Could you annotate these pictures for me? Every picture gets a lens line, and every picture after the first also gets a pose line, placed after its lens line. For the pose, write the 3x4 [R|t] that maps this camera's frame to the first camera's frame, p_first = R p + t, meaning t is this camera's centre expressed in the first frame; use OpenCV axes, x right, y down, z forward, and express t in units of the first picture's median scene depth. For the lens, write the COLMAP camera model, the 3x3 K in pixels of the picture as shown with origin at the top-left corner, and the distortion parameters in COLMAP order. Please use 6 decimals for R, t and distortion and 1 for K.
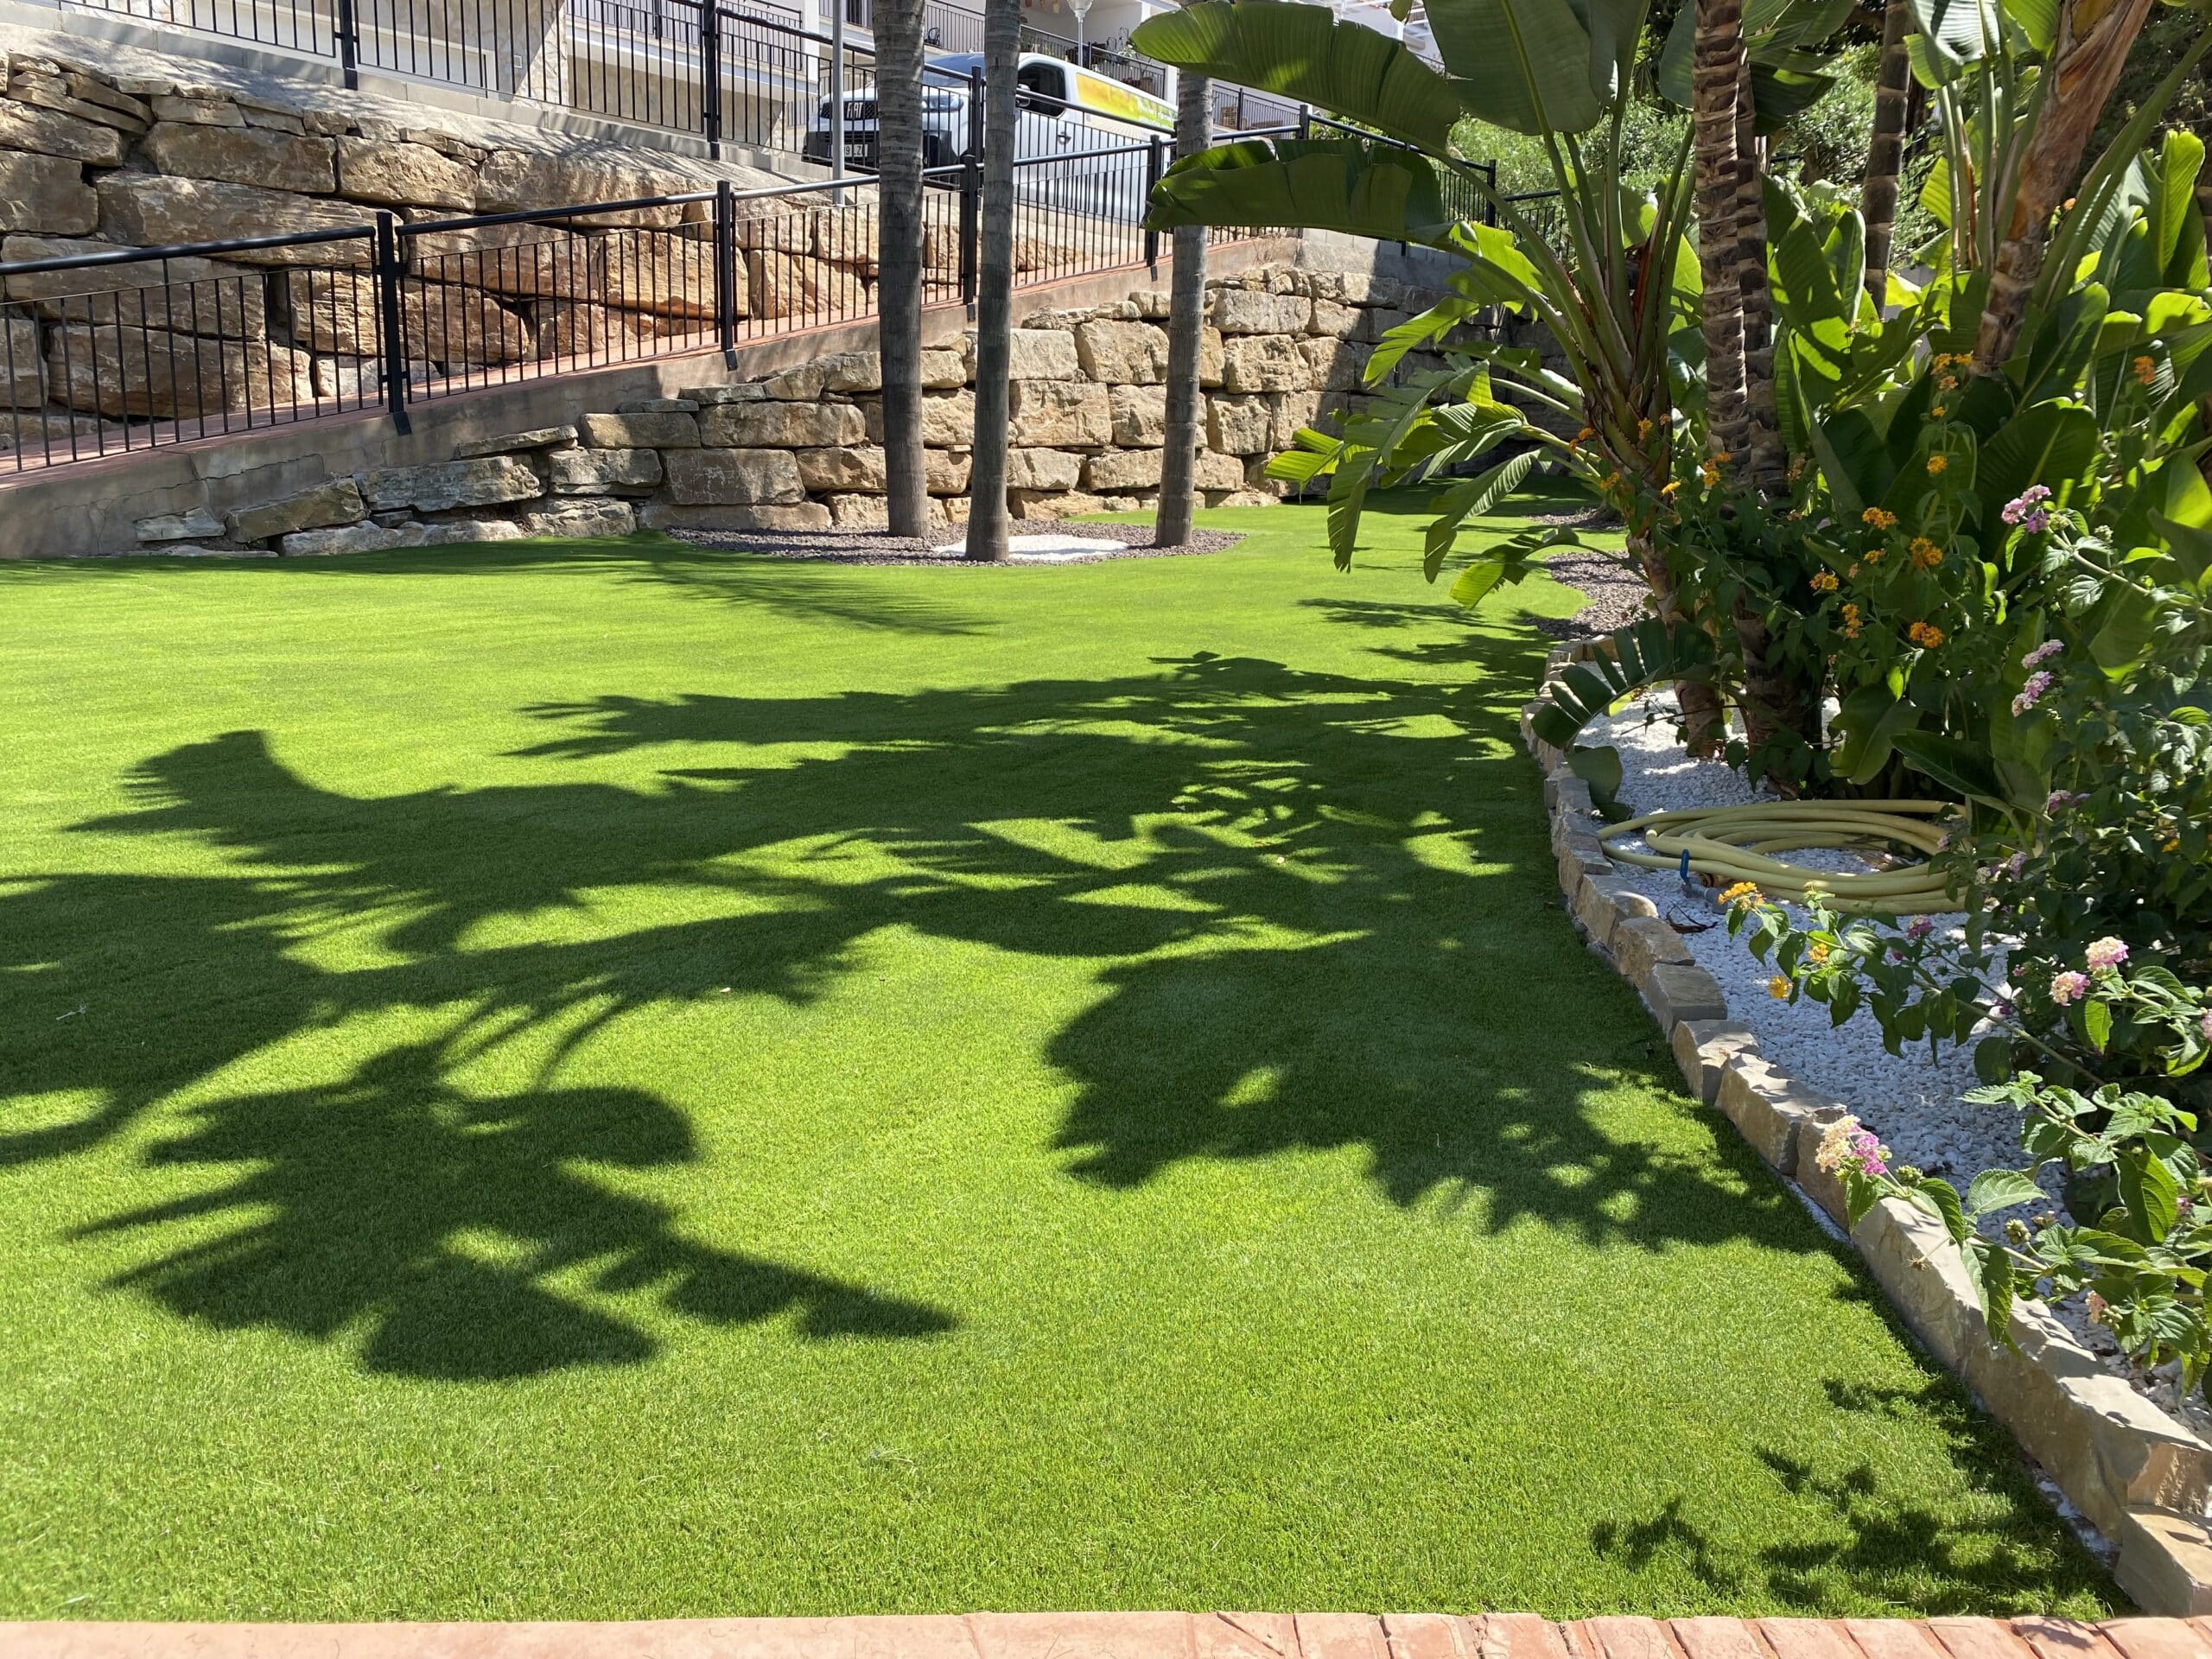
lens RADIAL K [[1676.8, 0, 1094.1], [0, 1676.8, 840.8], [0, 0, 1]] dist [0.039634, -0.052231]
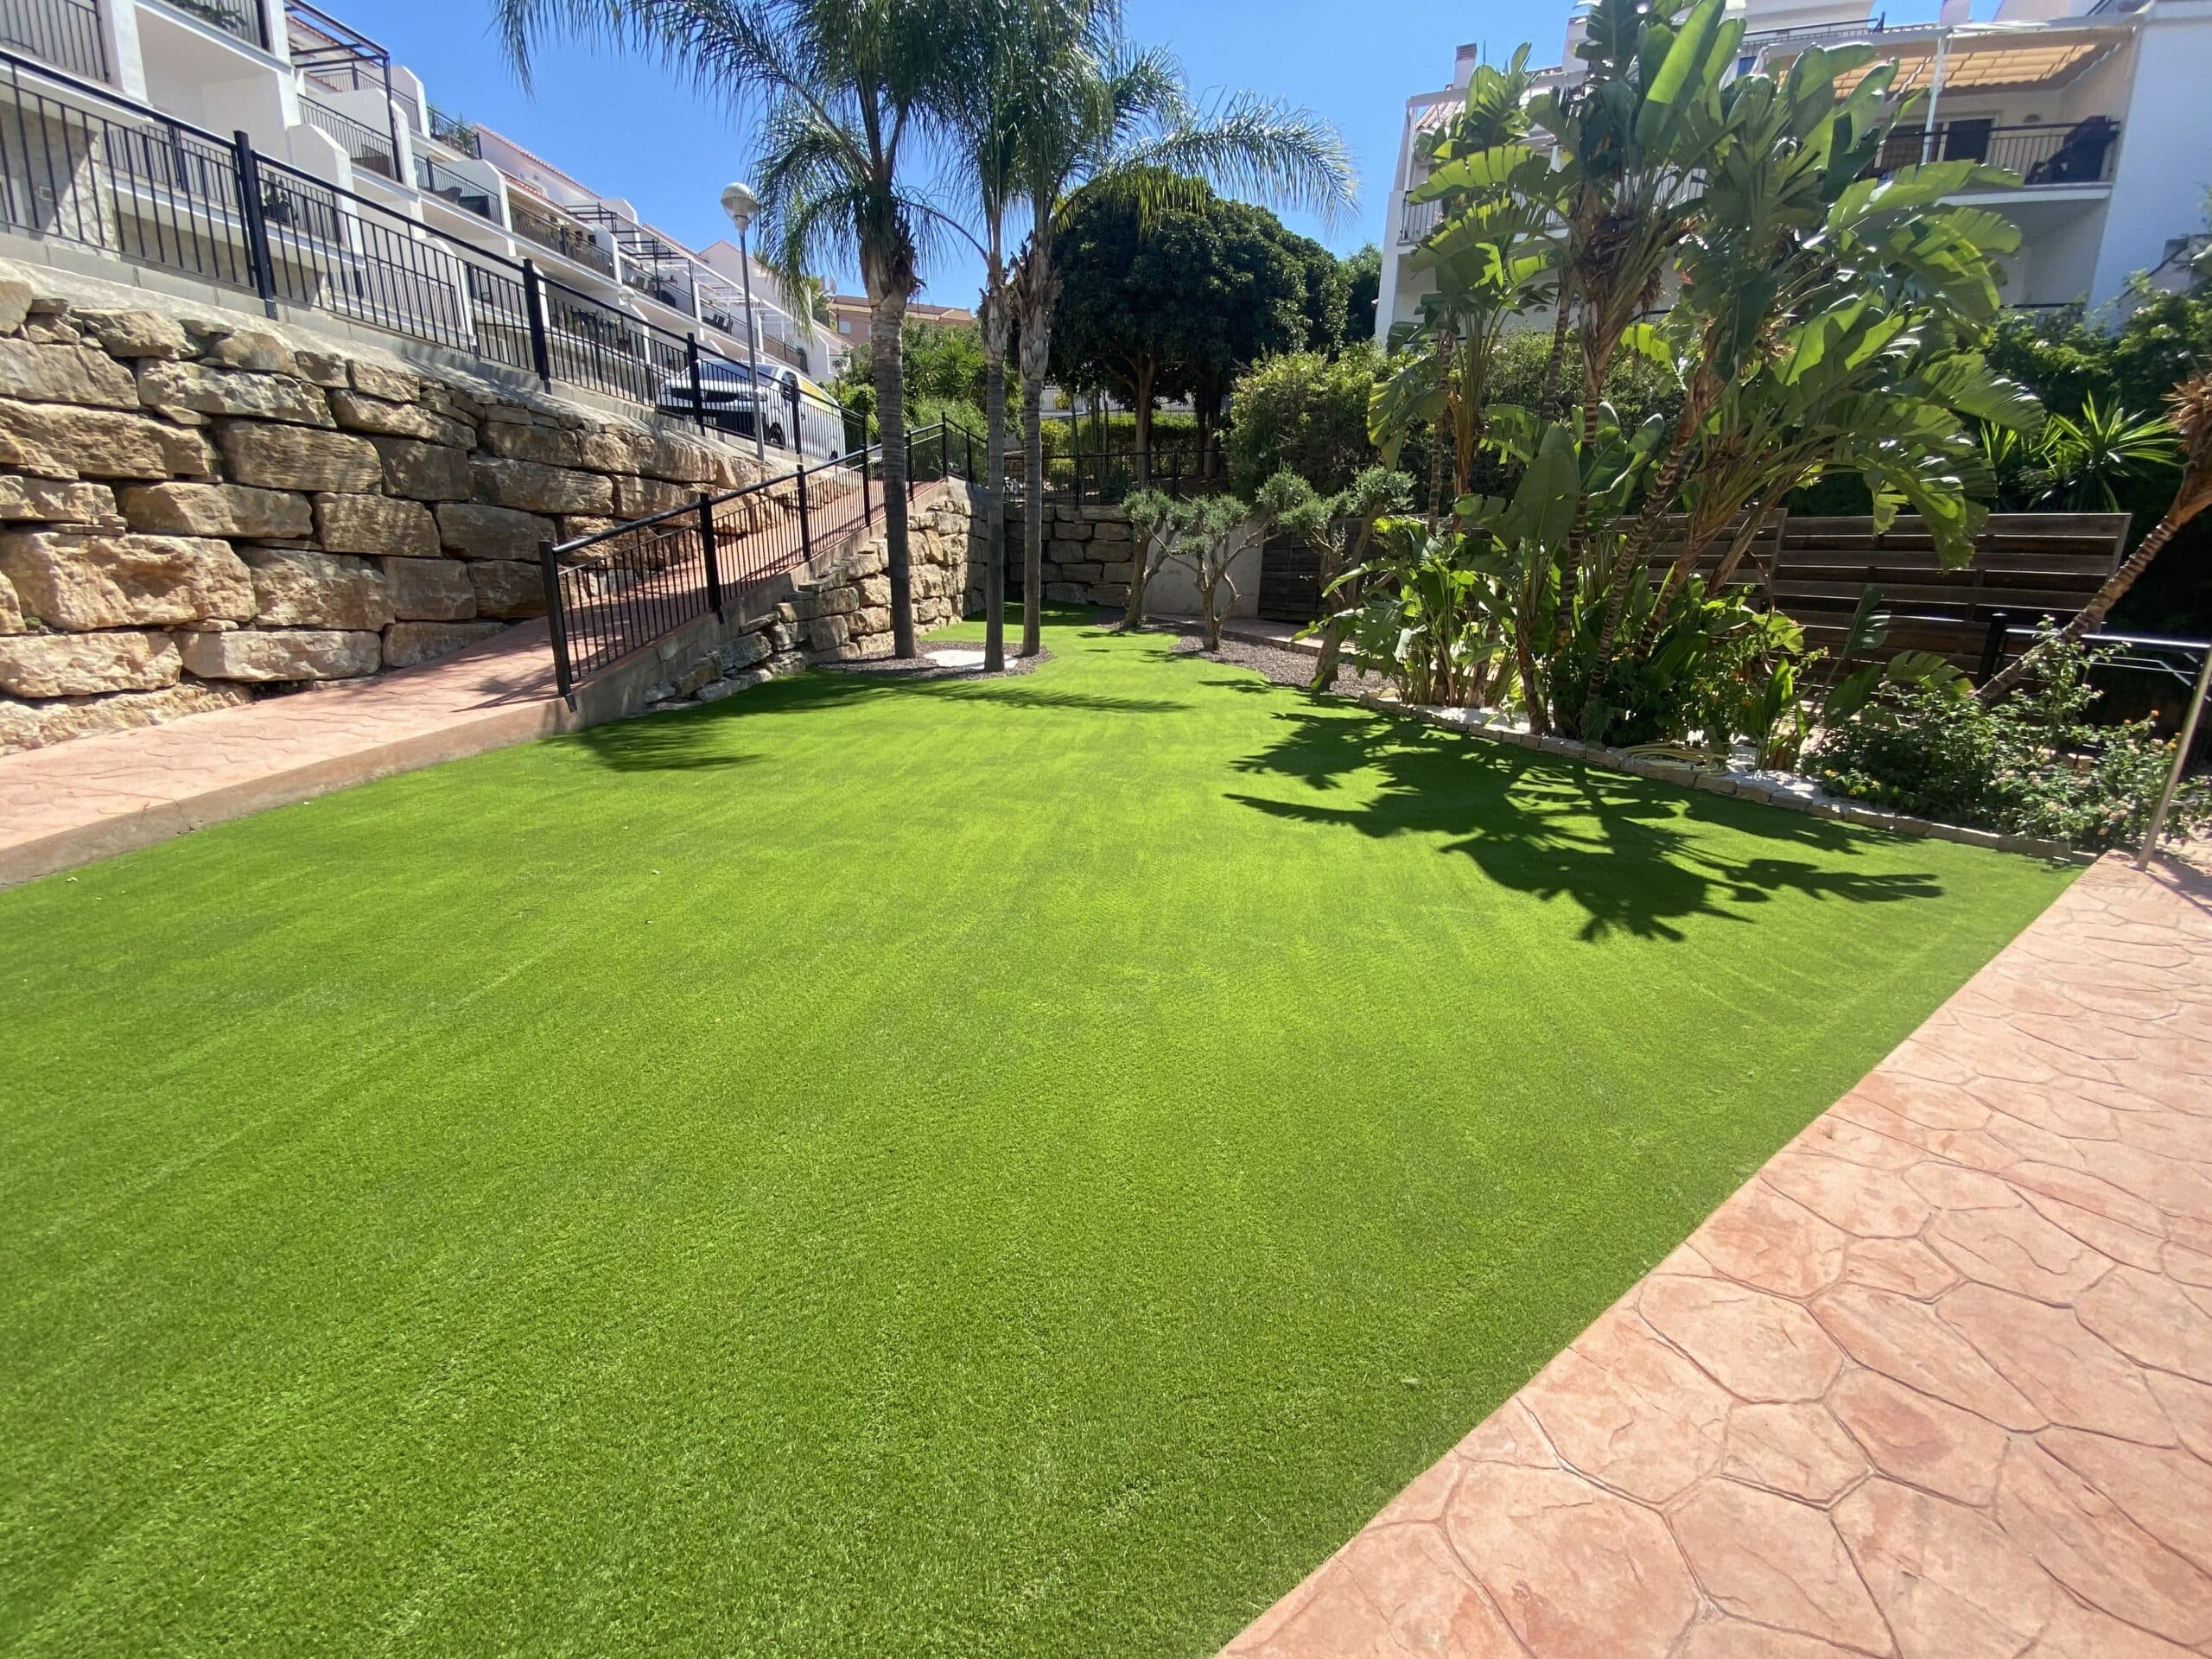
lens RADIAL K [[906.7, 0, 1106.8], [0, 906.7, 844.0], [0, 0, 1]] dist [0.002205, -0.013681]
pose [[0.830297, -0.174882, 0.529173, -2.039587], [0.132393, 0.984205, 0.117530, -0.259612], [-0.541368, -0.027526, 0.840335, 0.031163]]
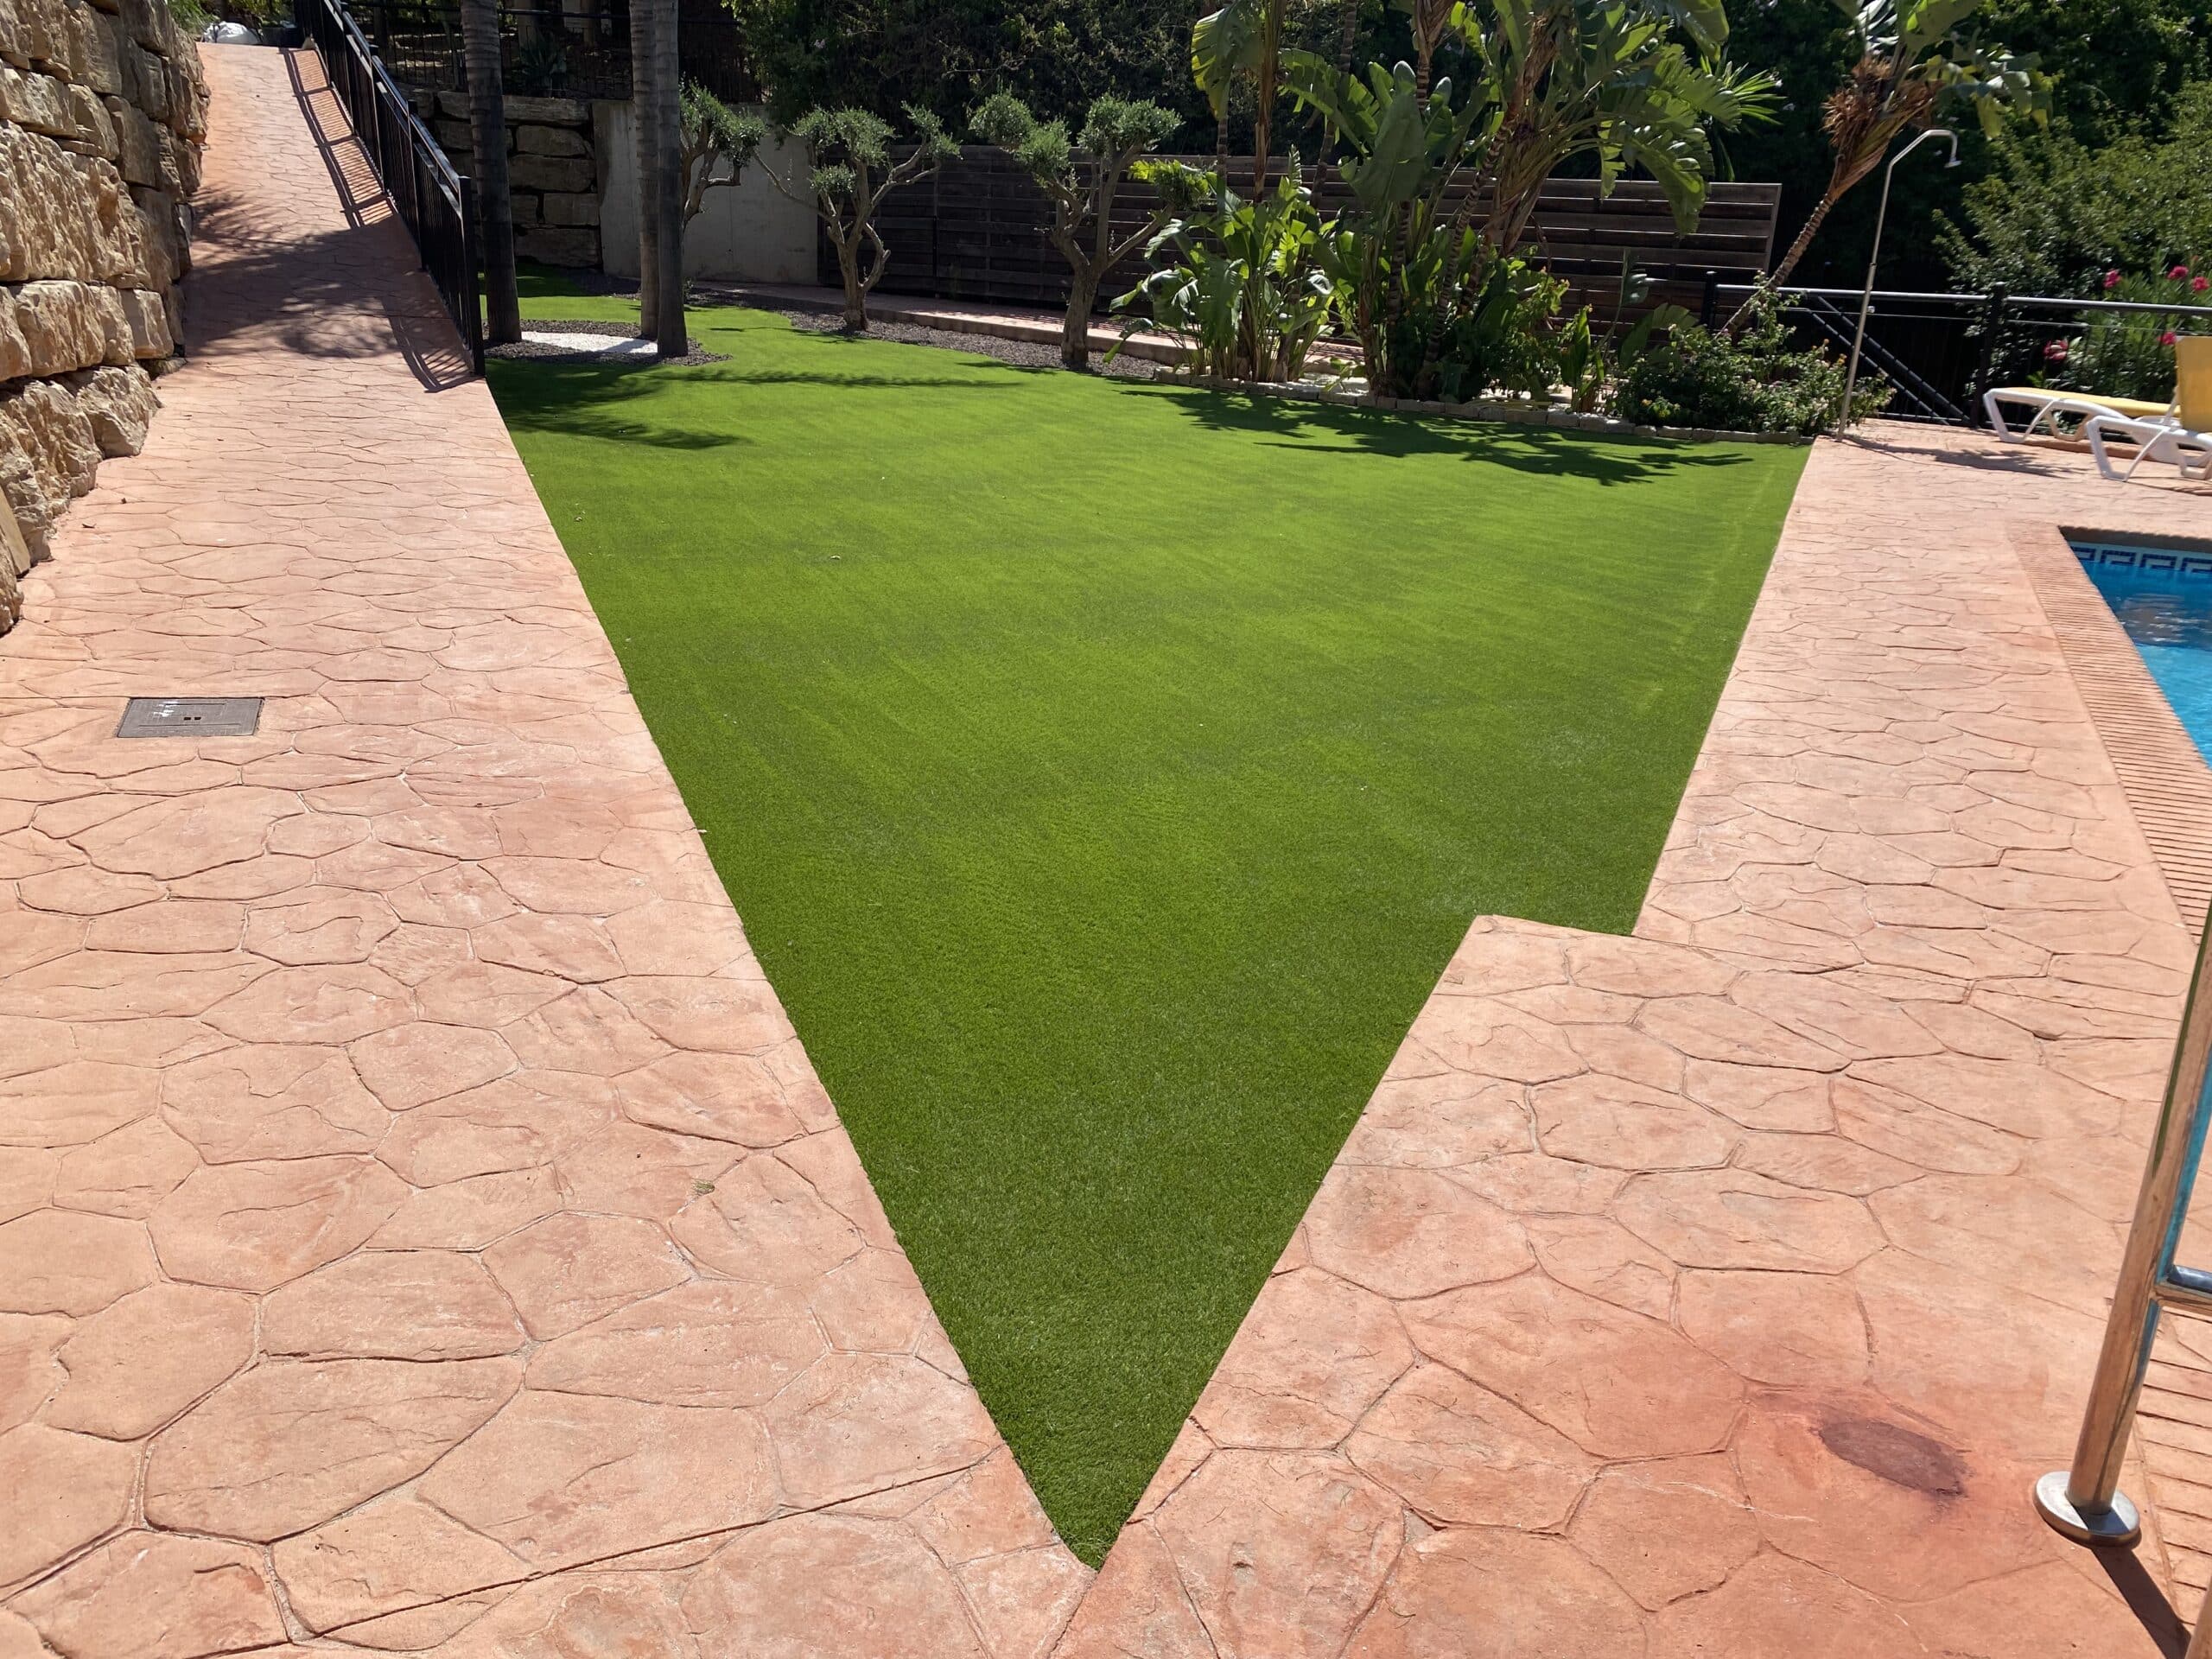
lens RADIAL K [[1676.8, 0, 1094.1], [0, 1676.8, 840.8], [0, 0, 1]] dist [0.039634, -0.052231]
pose [[0.430538, -0.319417, 0.844162, -4.433948], [0.179725, 0.946895, 0.266626, -0.329617], [-0.884497, 0.036924, 0.465082, 0.058992]]
